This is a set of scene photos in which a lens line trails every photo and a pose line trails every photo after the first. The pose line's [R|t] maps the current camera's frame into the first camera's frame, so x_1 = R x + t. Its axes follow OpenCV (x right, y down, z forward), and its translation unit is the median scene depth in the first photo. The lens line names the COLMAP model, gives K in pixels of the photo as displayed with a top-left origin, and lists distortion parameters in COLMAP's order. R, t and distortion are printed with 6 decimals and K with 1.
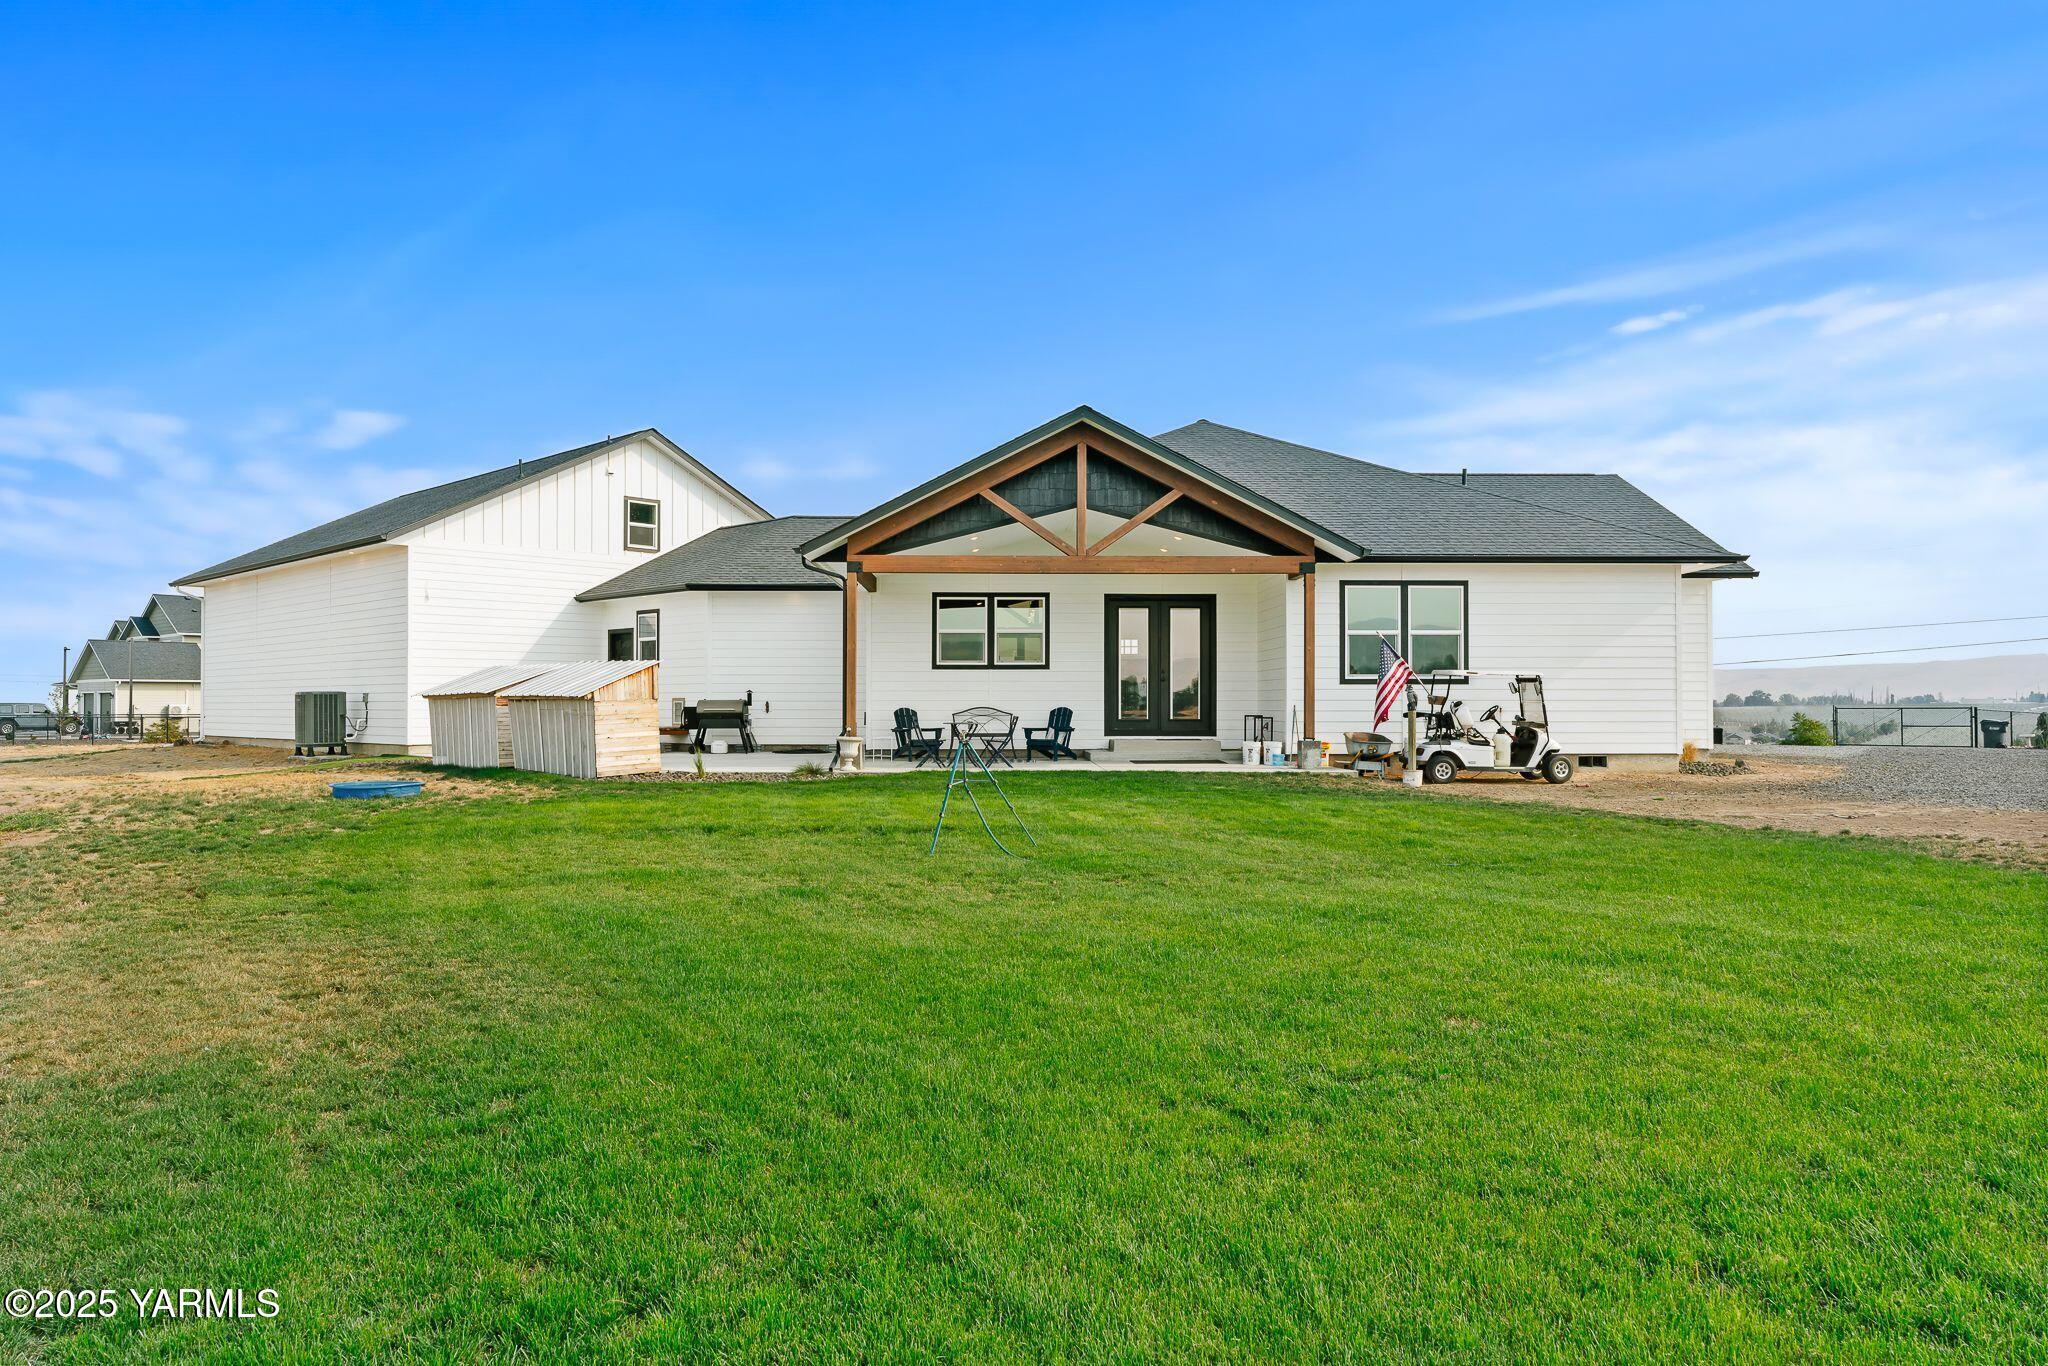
lens RADIAL K [[1239.9, 0, 1020.8], [0, 1239.9, 693.1], [0, 0, 1]] dist [0.002099, 0.001336]
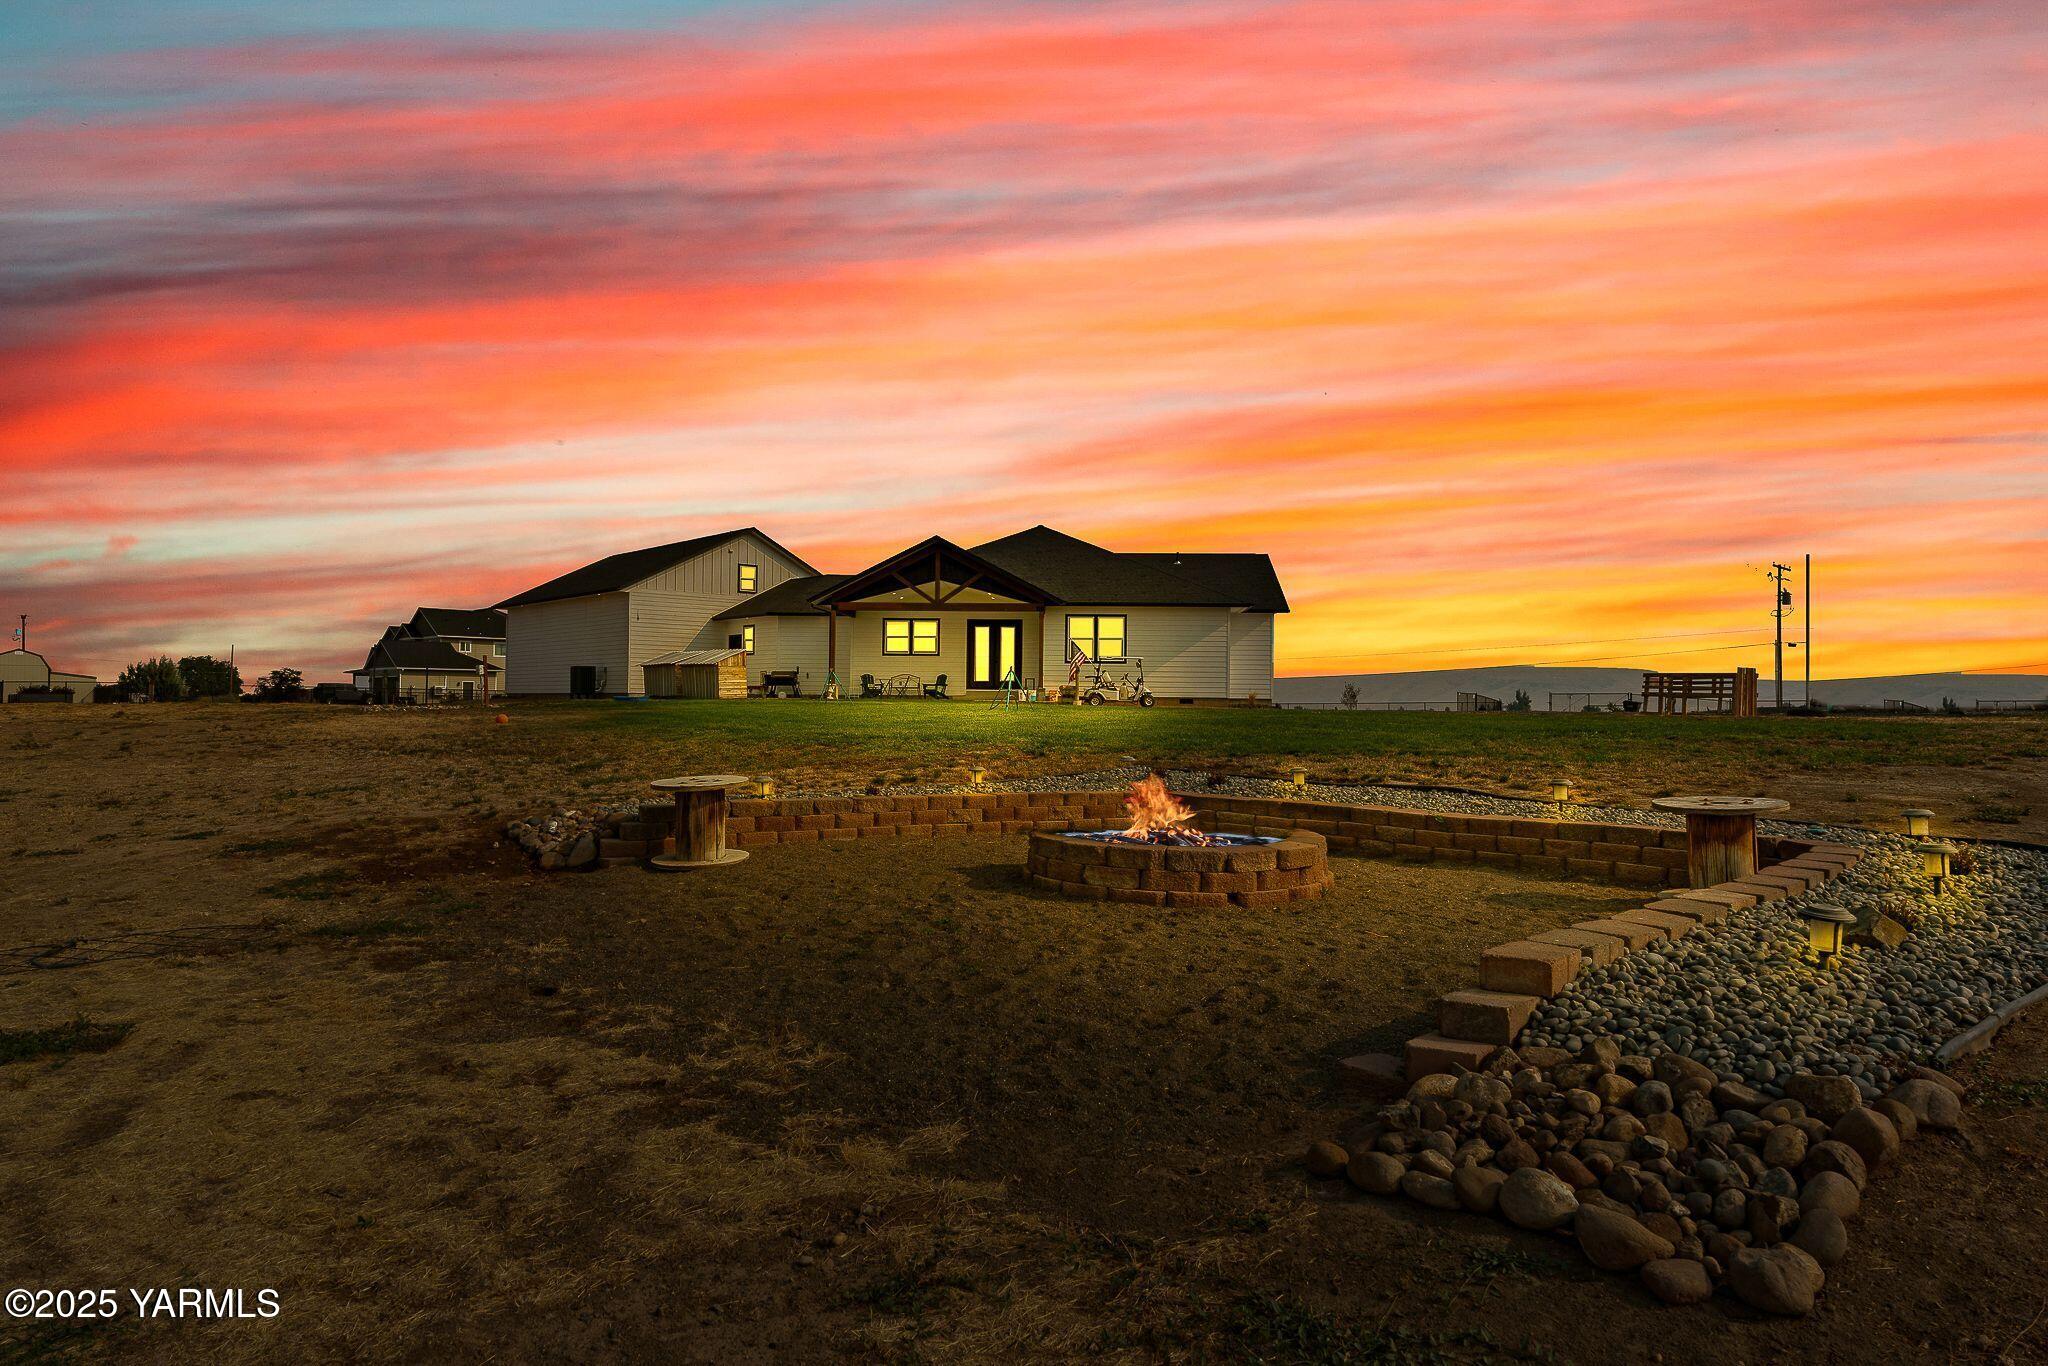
lens RADIAL K [[1073.8, 0, 1017.6], [0, 1073.8, 686.0], [0, 0, 1]] dist [-0.015240, 0.000498]
pose [[0.997513, 0.010850, -0.069644, 0.272992], [-0.011283, 0.999919, -0.005825, 0.038198], [0.069576, 0.006596, 0.997555, -0.740945]]
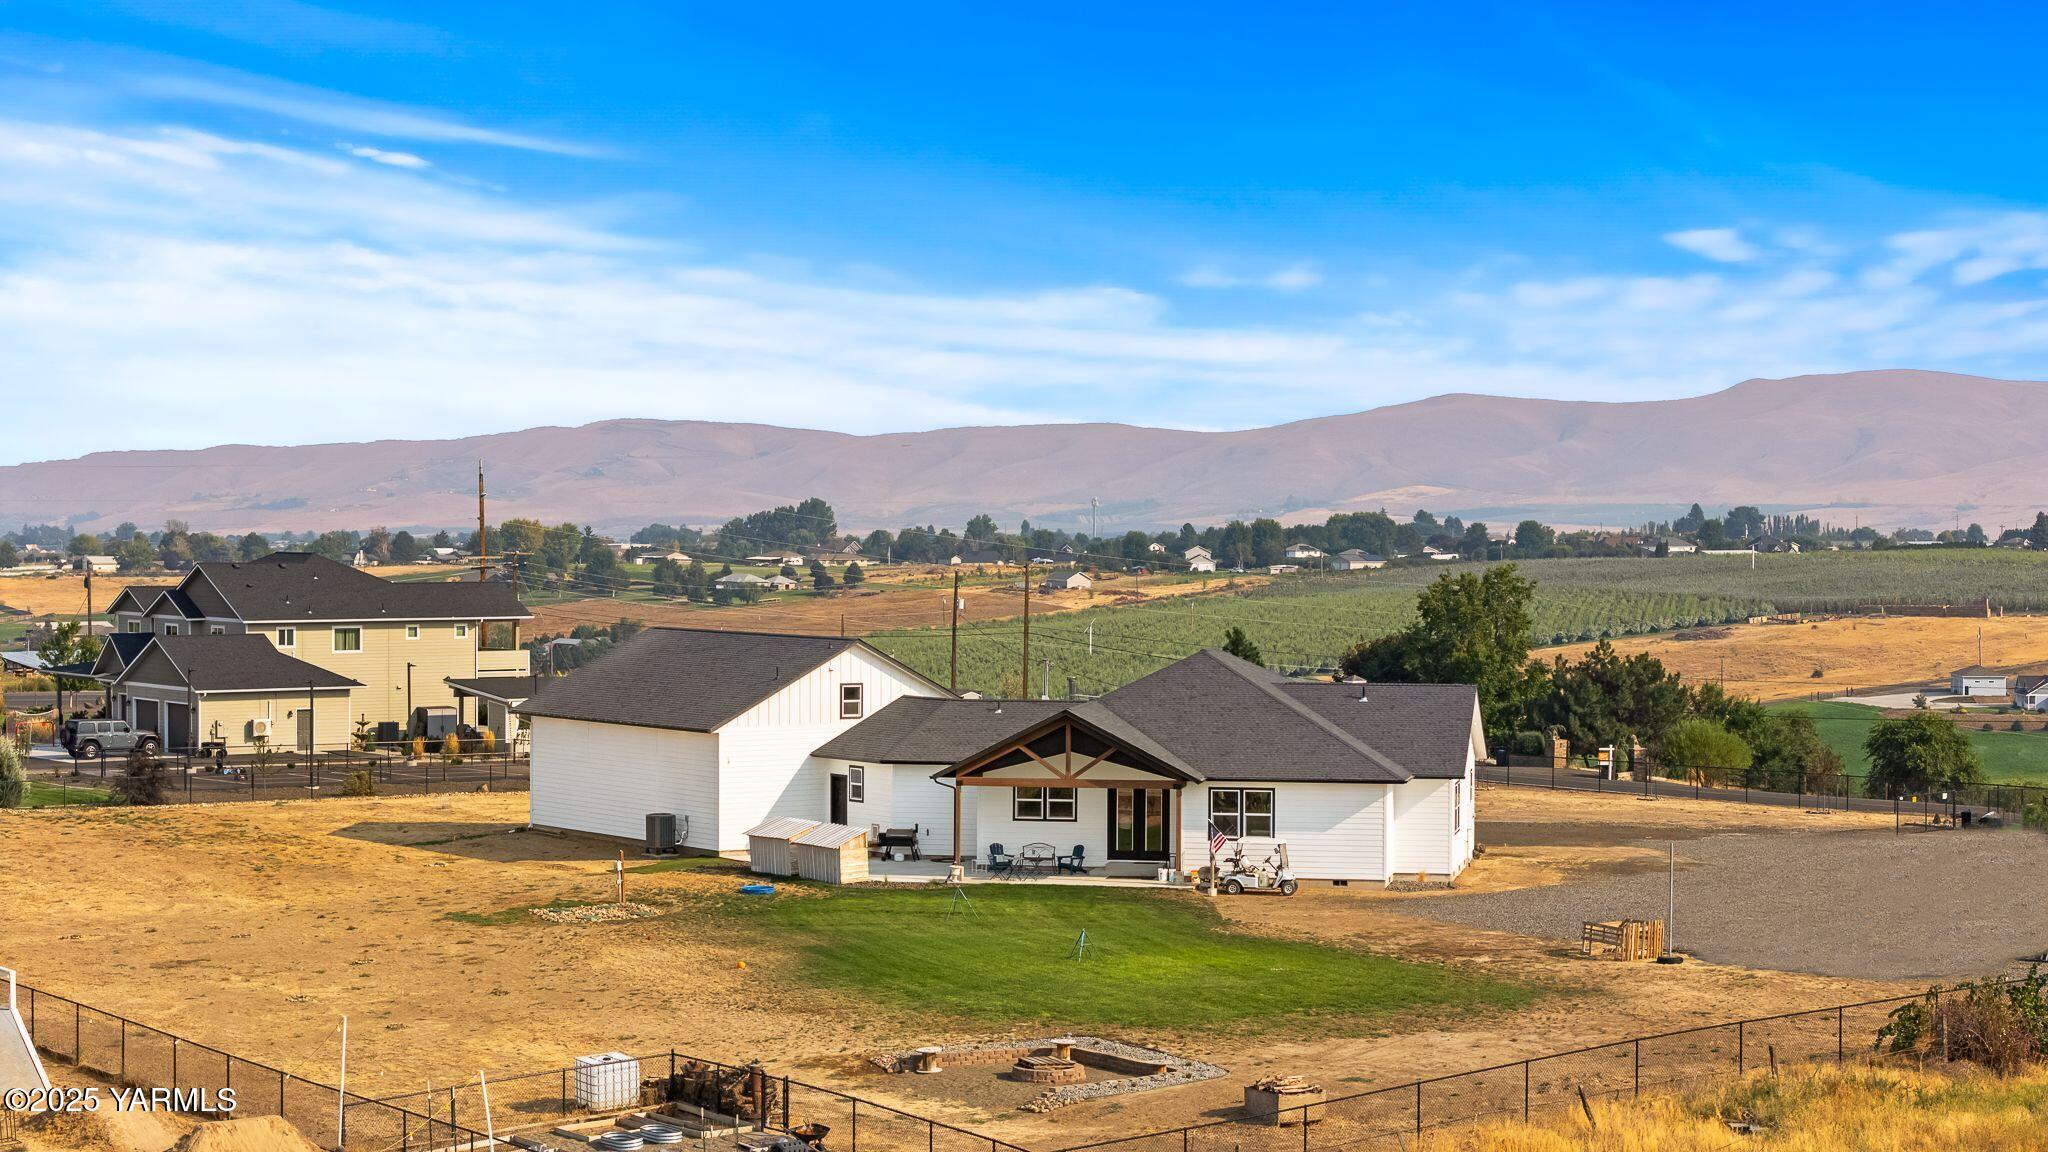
lens RADIAL K [[2923.1, 0, 1024.0], [0, 2923.1, 576.0], [0, 0, 1]] dist [-0.003234, -0.024000]
pose [[0.977302, 0.000244, -0.211852, 0.839768], [0.000849, 0.999987, 0.005068, -0.394137], [0.211850, -0.005133, 0.977289, -3.125021]]
